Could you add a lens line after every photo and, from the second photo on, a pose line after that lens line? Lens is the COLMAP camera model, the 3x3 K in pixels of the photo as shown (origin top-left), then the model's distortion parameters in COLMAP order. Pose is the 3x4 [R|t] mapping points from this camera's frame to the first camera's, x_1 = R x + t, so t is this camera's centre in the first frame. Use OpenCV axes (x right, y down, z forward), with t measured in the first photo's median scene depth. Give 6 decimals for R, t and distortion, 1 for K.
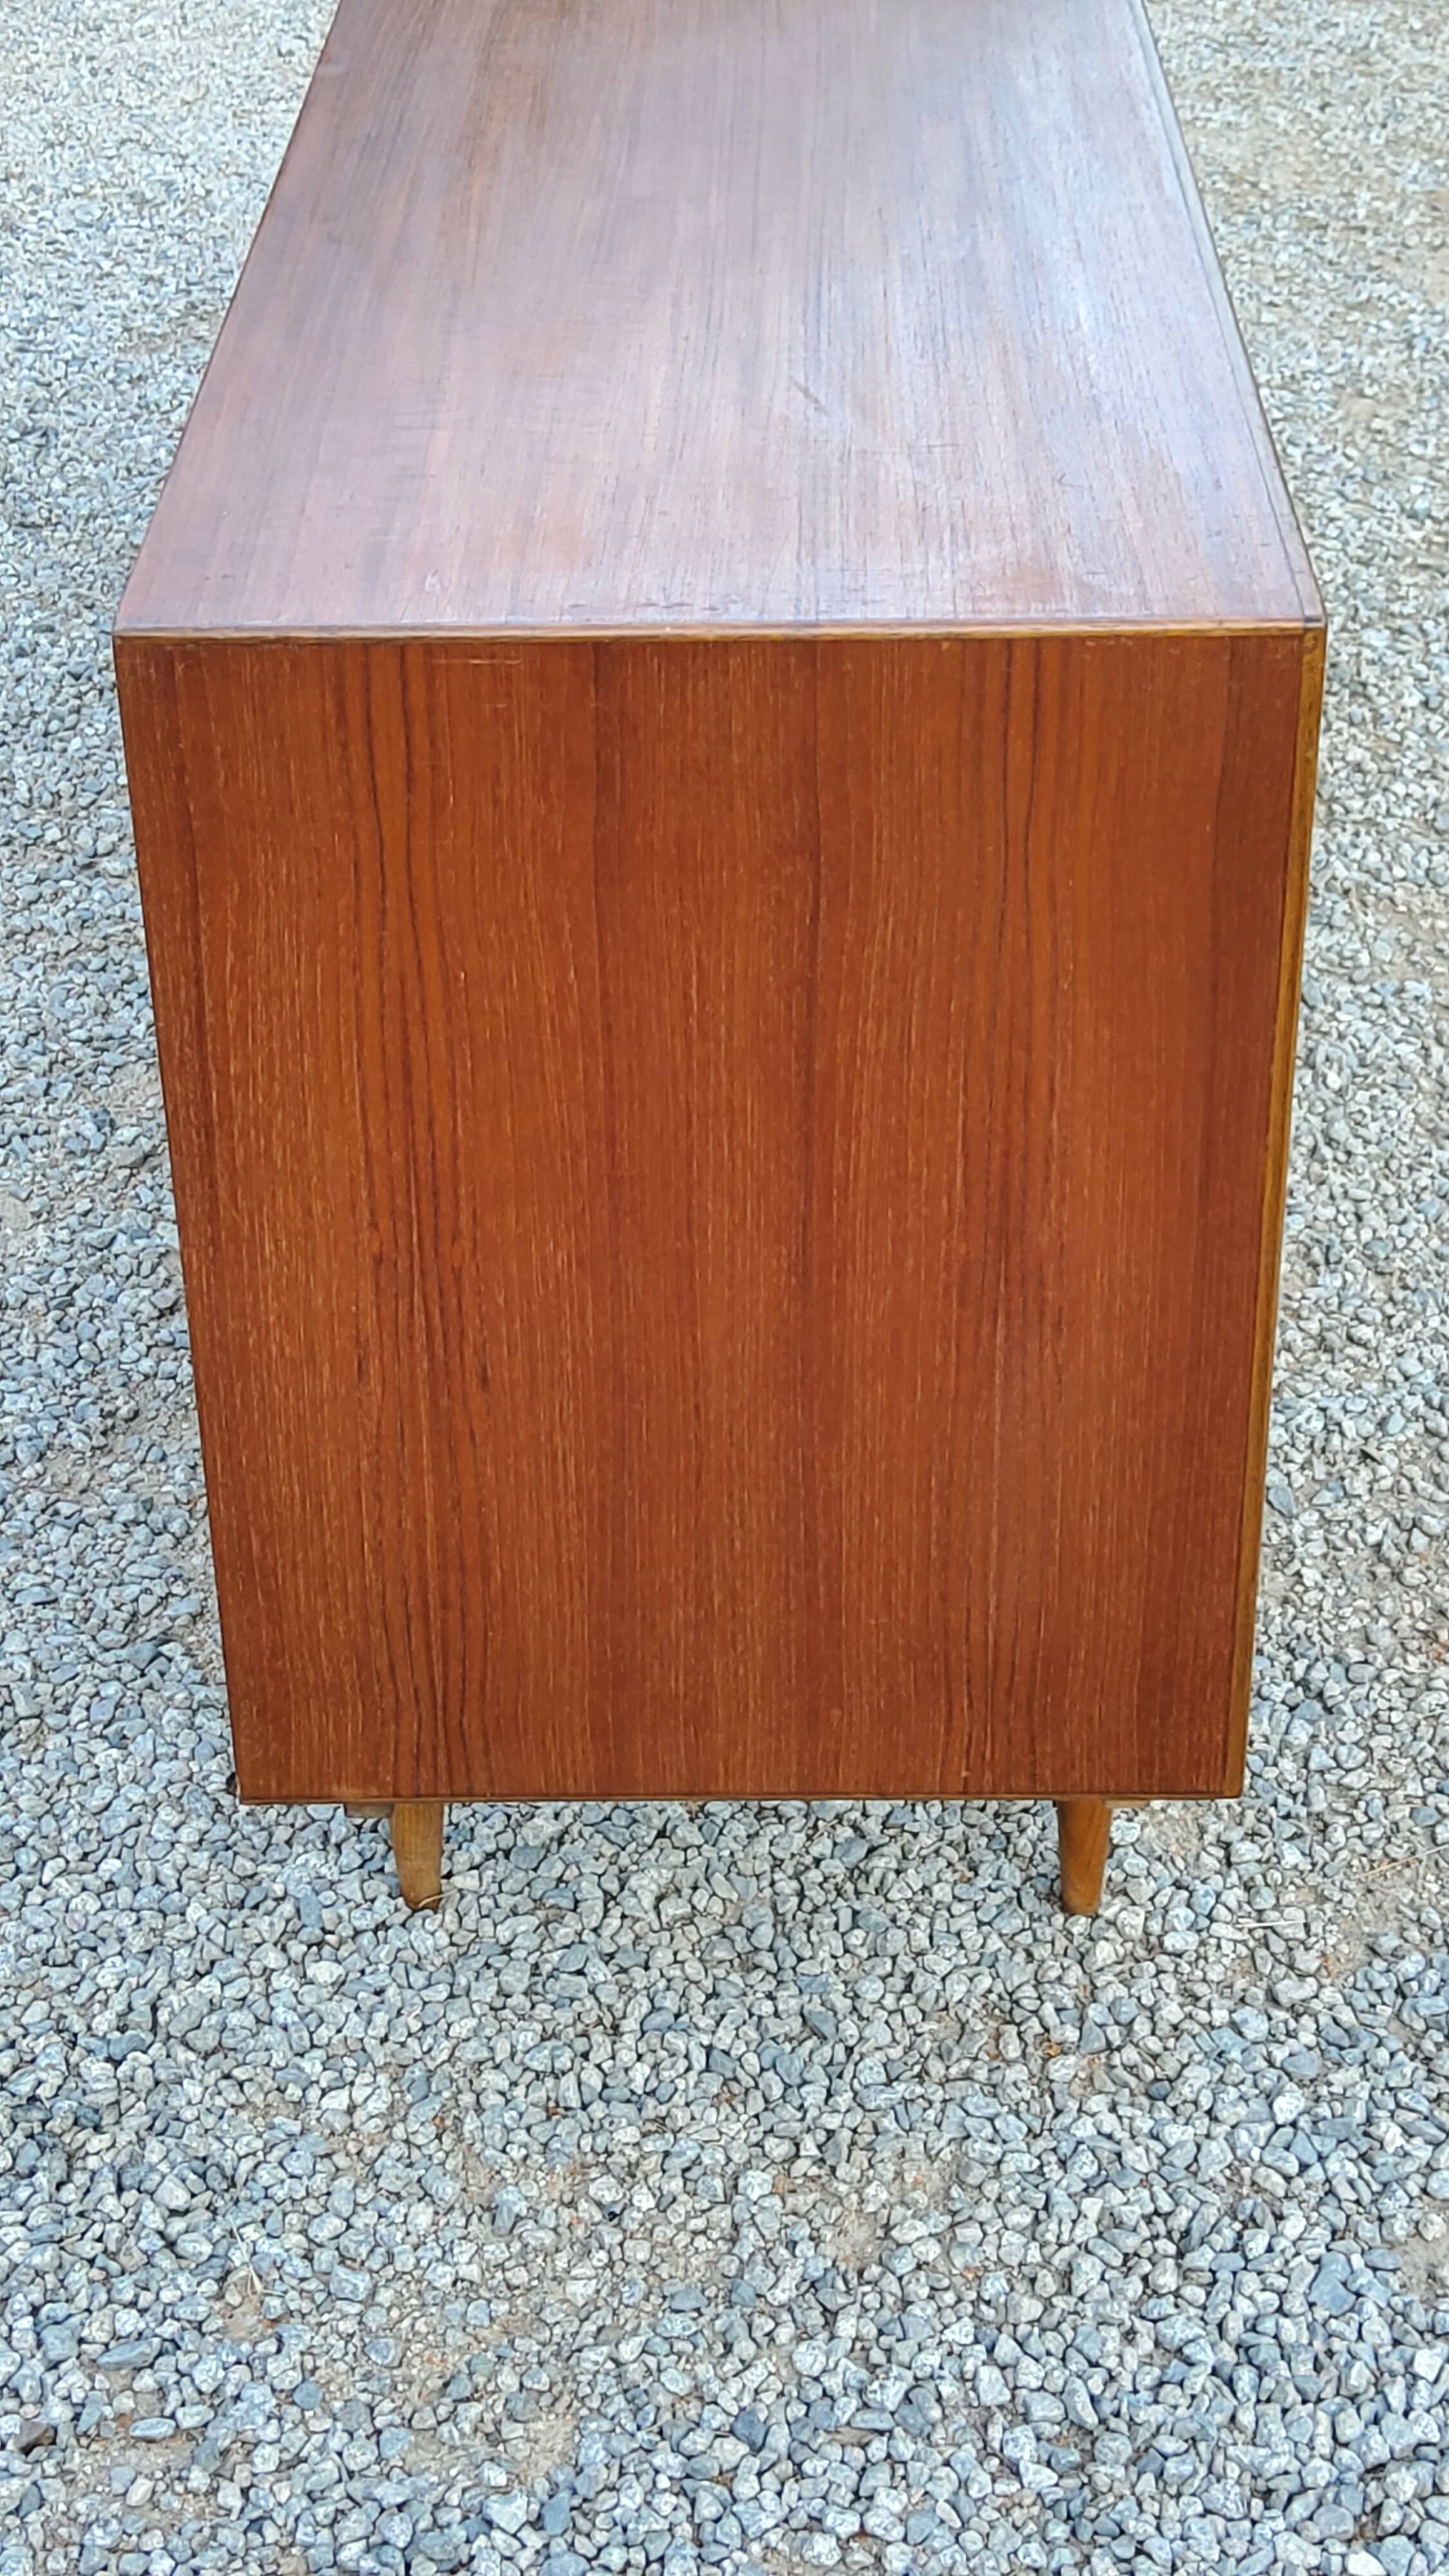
lens RADIAL K [[3831.1, 0, 734.2], [0, 3831.1, 1288.2], [0, 0, 1]] dist [0.105502, 0.000000]
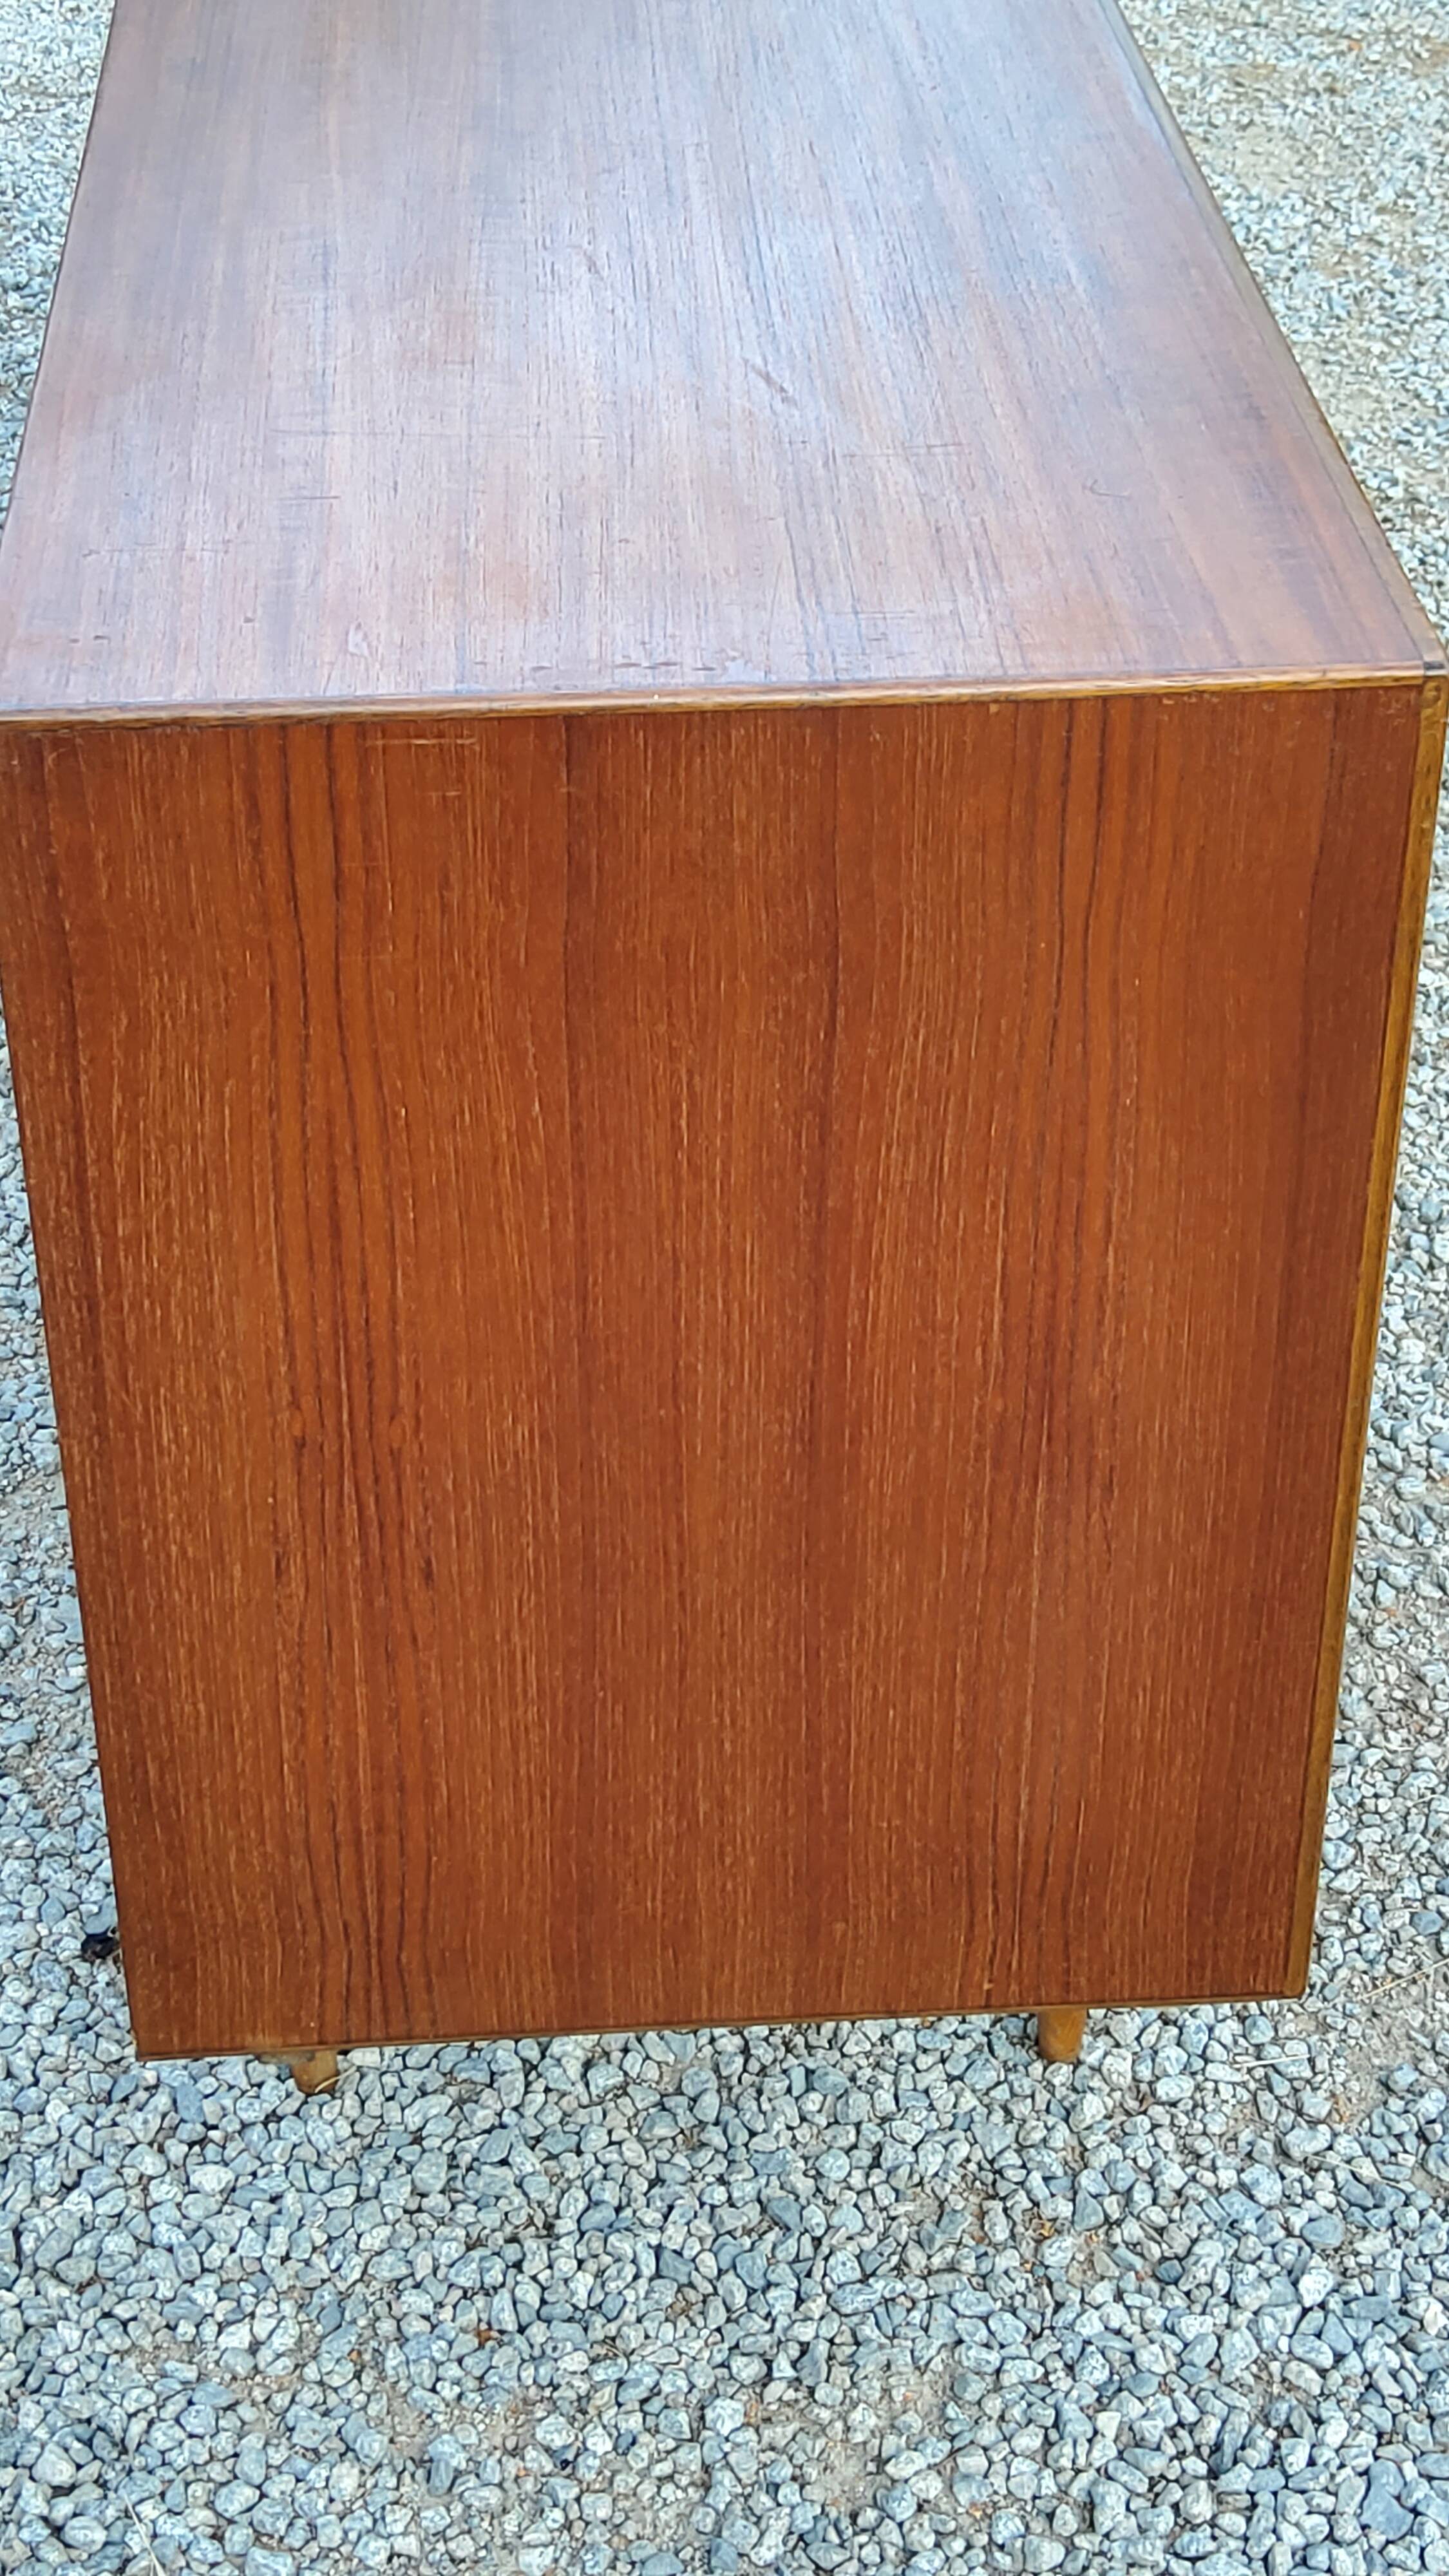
lens RADIAL K [[3831.1, 0, 716.4], [0, 3831.1, 1282.8], [0, 0, 1]] dist [0.105502, 0.000000]
pose [[0.997177, -0.035142, 0.066354, -0.047013], [0.032931, 0.998875, 0.034131, -0.055914], [-0.067479, -0.031850, 0.997212, 0.136743]]
